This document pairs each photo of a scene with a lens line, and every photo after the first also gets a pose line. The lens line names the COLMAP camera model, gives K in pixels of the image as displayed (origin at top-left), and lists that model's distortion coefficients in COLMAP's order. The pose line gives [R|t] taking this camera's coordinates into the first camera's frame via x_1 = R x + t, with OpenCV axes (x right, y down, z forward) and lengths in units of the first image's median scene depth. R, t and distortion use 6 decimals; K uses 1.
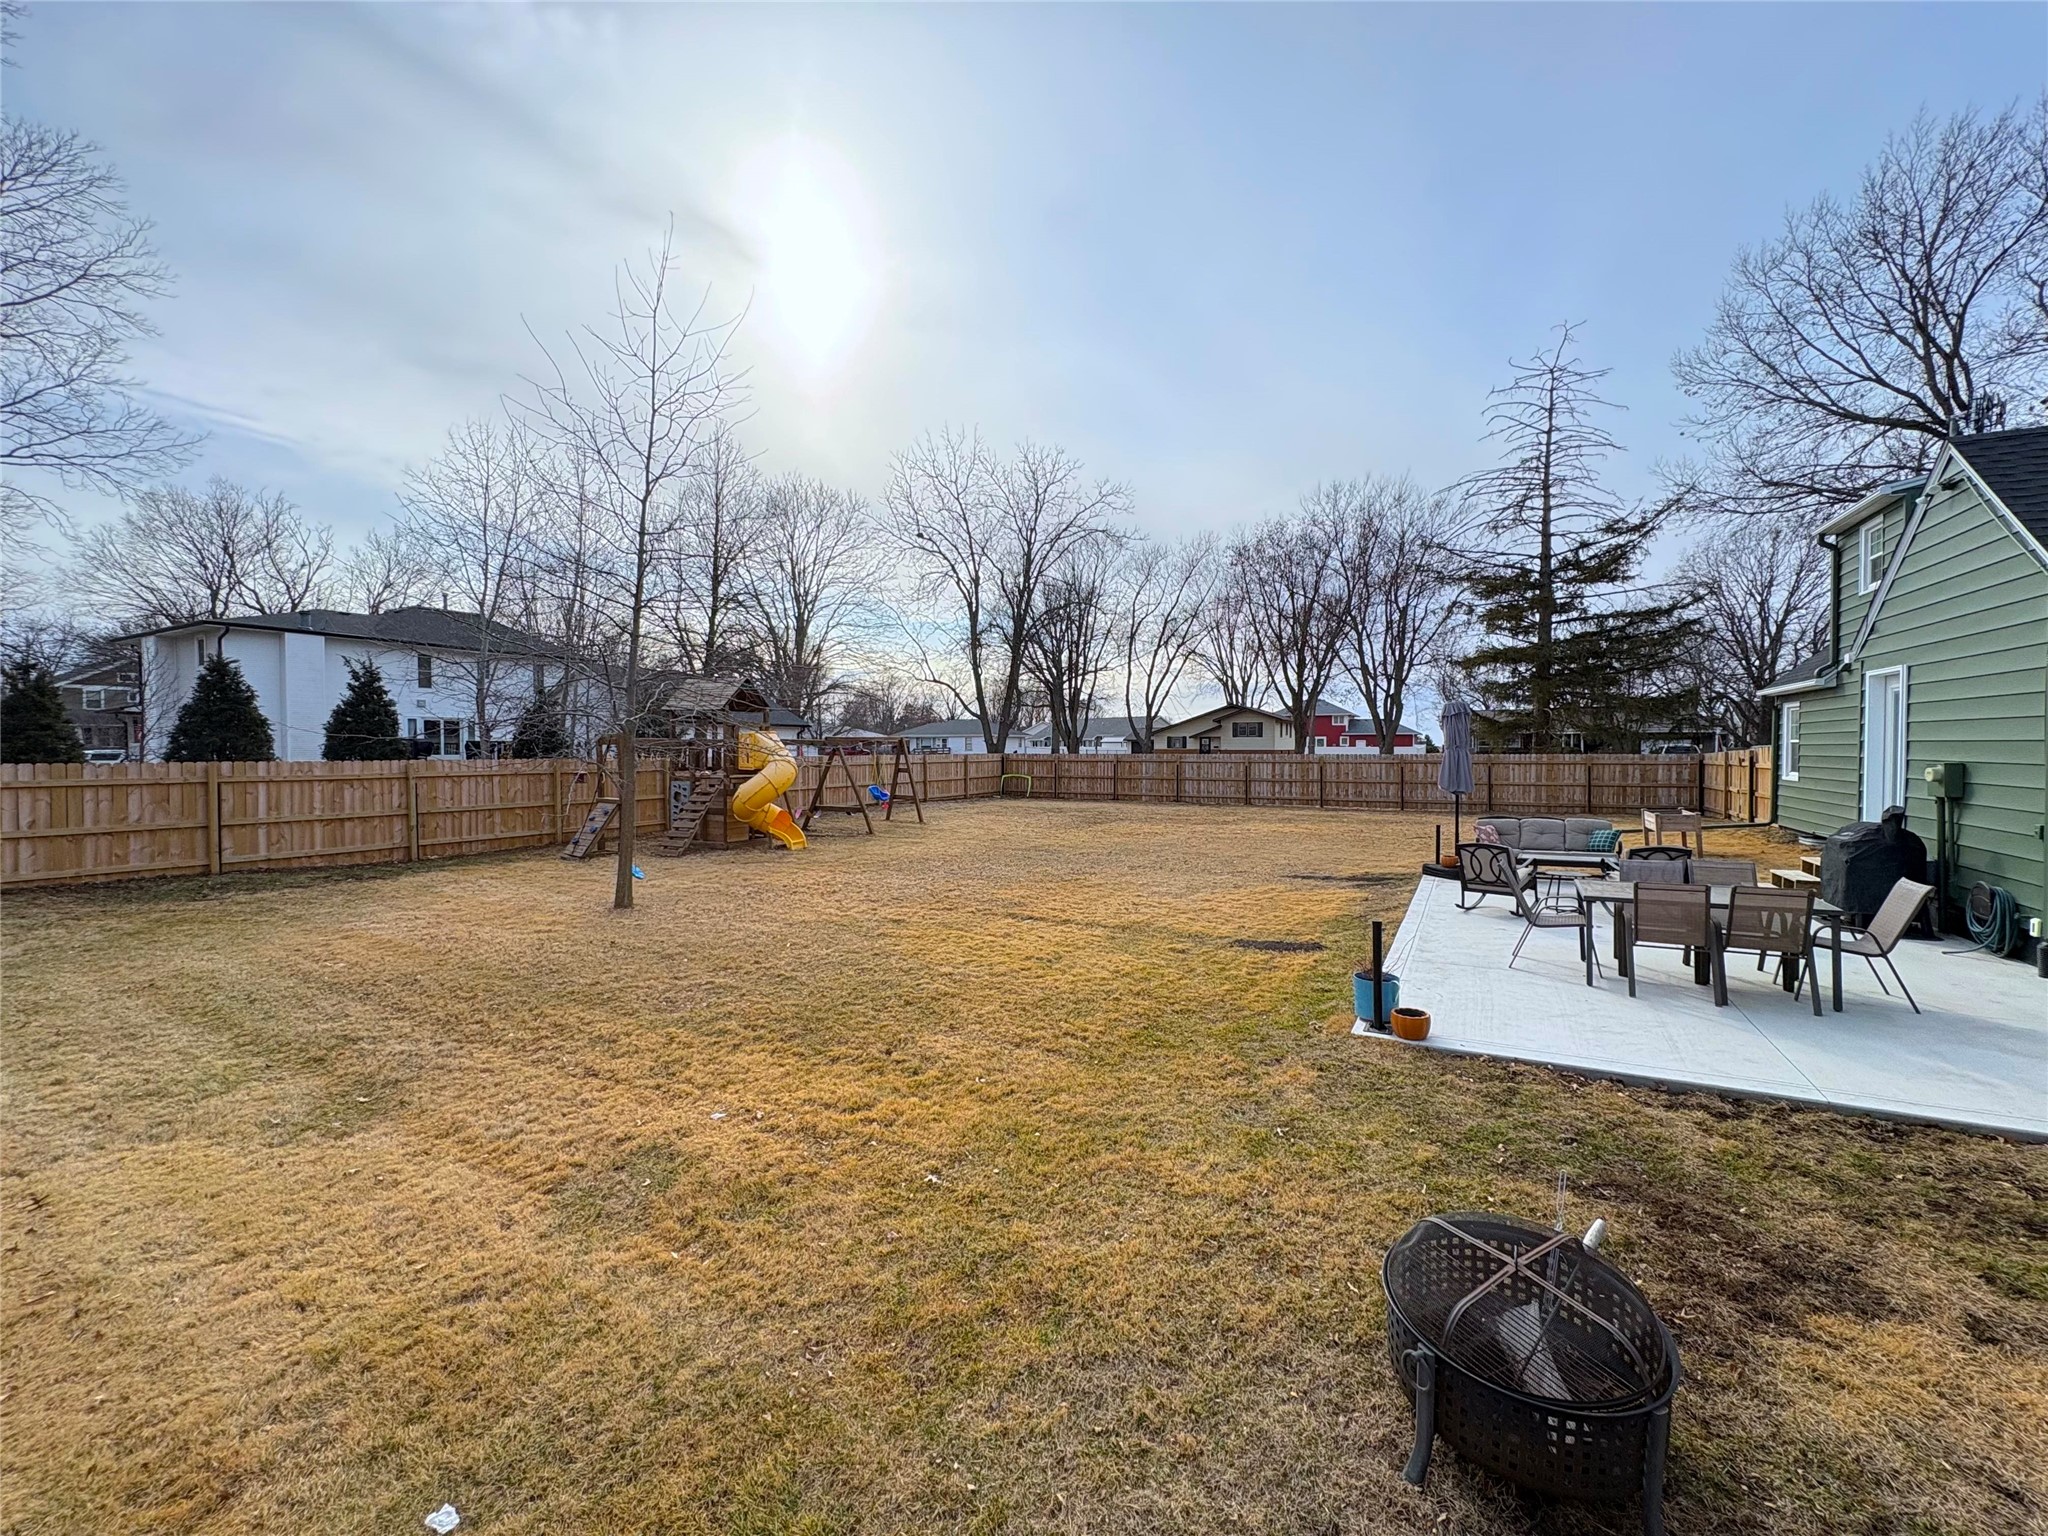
lens RADIAL K [[817.1, 0, 1021.5], [0, 817.1, 767.3], [0, 0, 1]] dist [-0.002079, 0.000533]
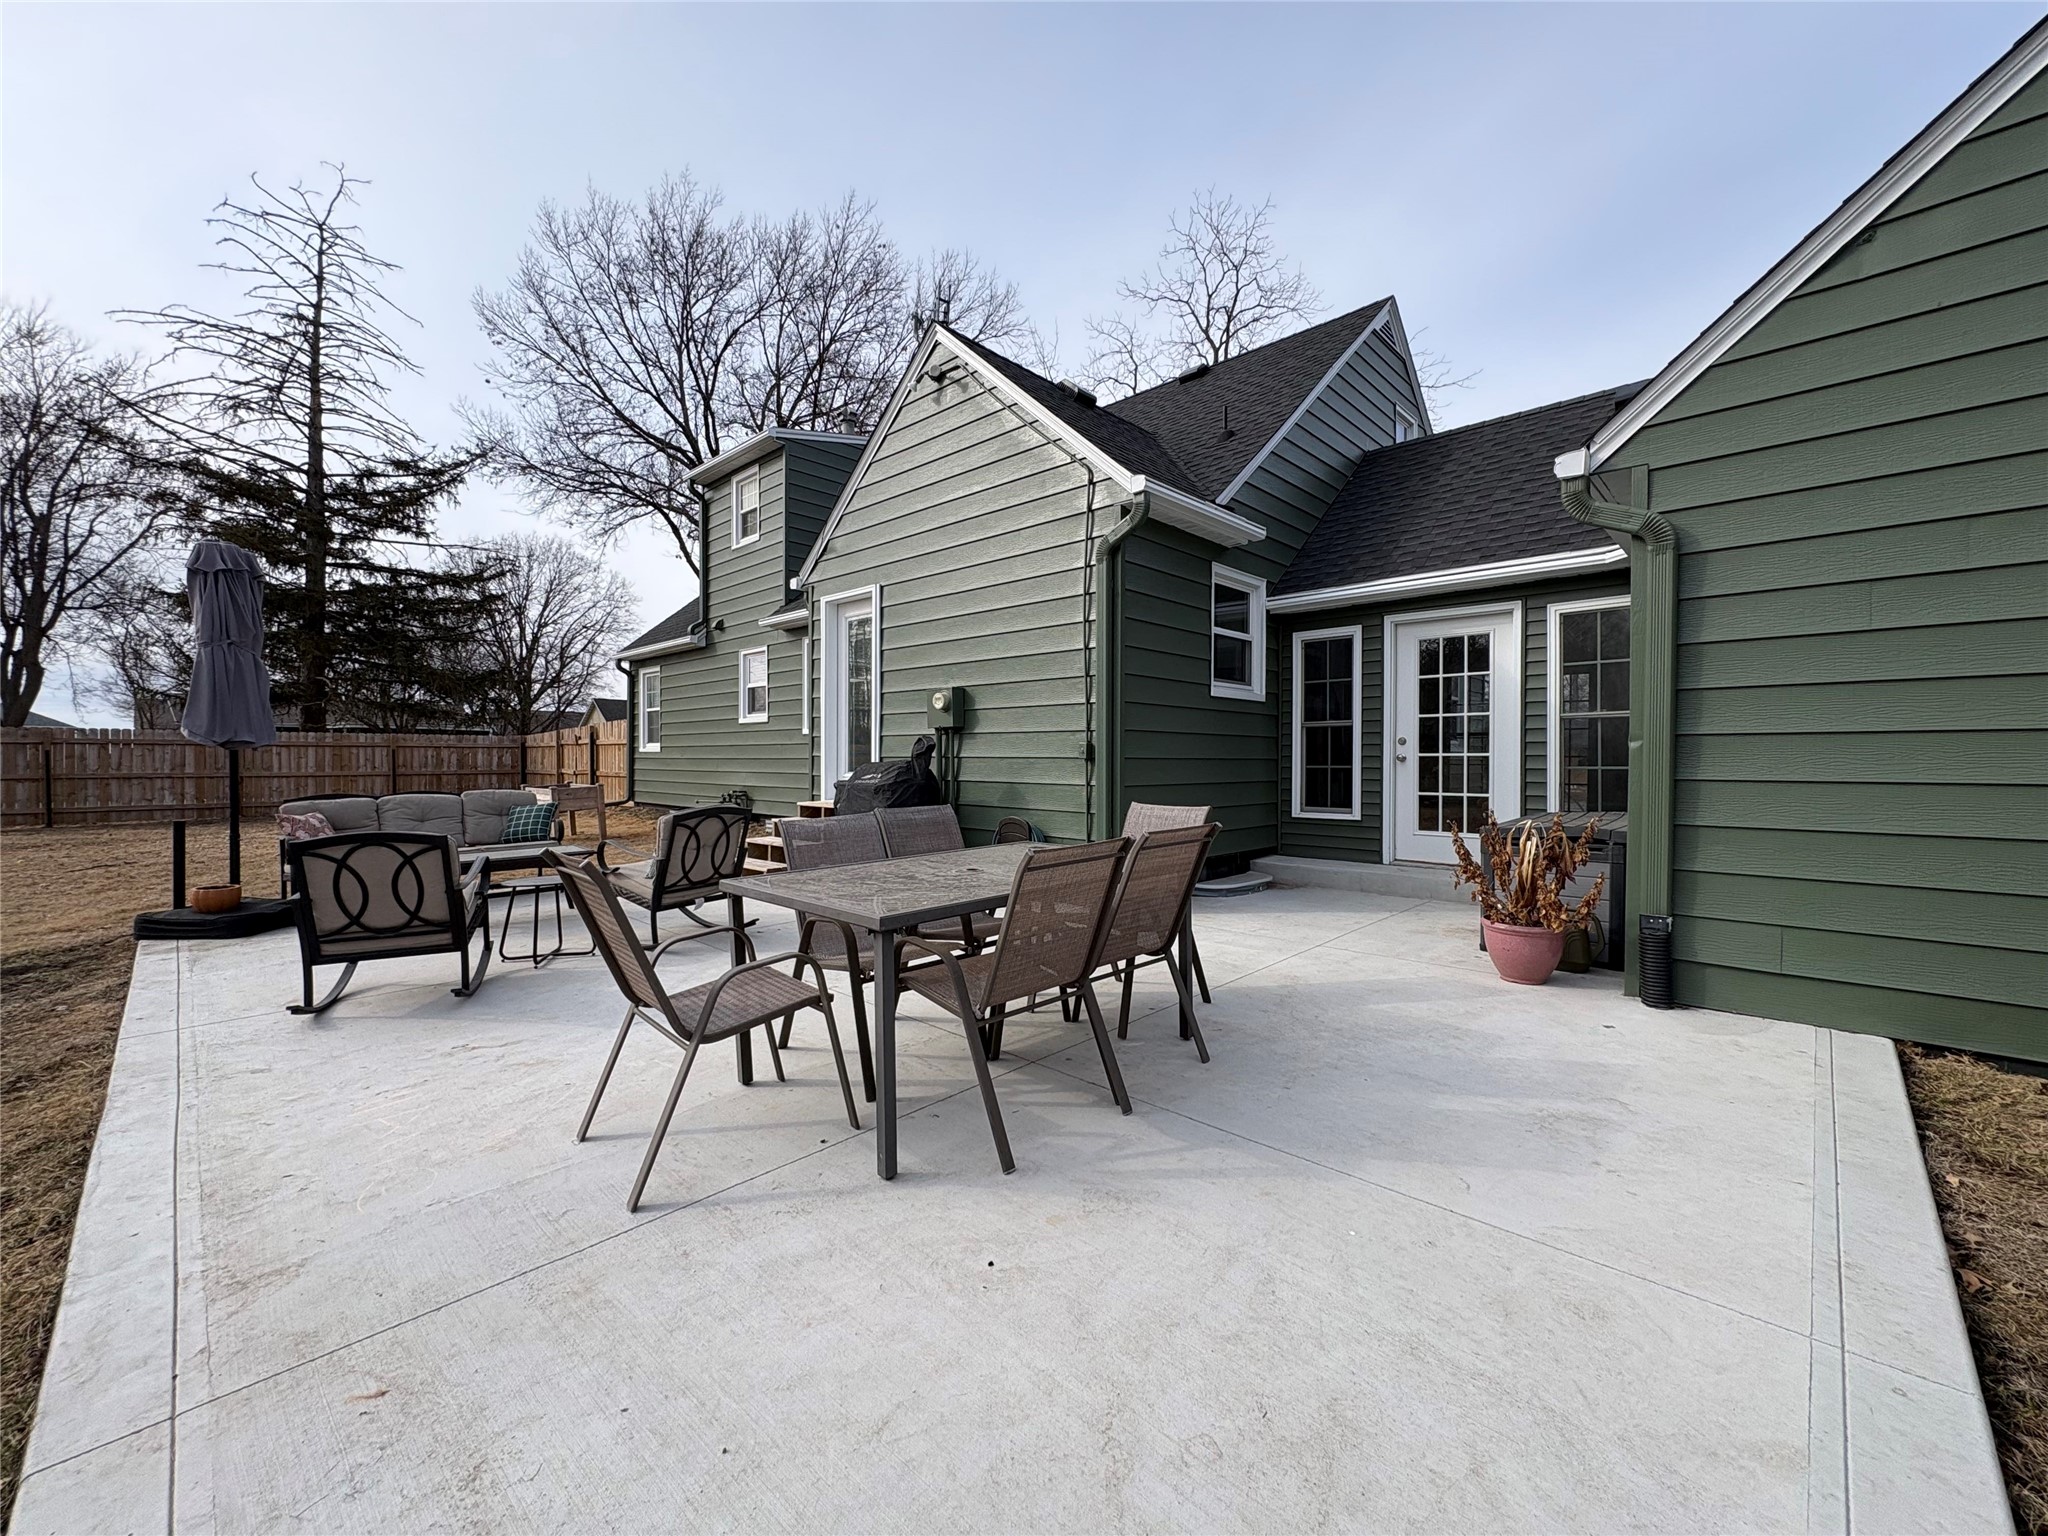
lens RADIAL K [[817.1, 0, 1030.5], [0, 817.1, 765.3], [0, 0, 1]] dist [-0.002079, 0.000533]
pose [[0.249700, -0.004531, 0.968313, 0.101921], [0.019707, 0.999806, -0.000403, 0.025695], [-0.968123, 0.019183, 0.249740, 0.228914]]
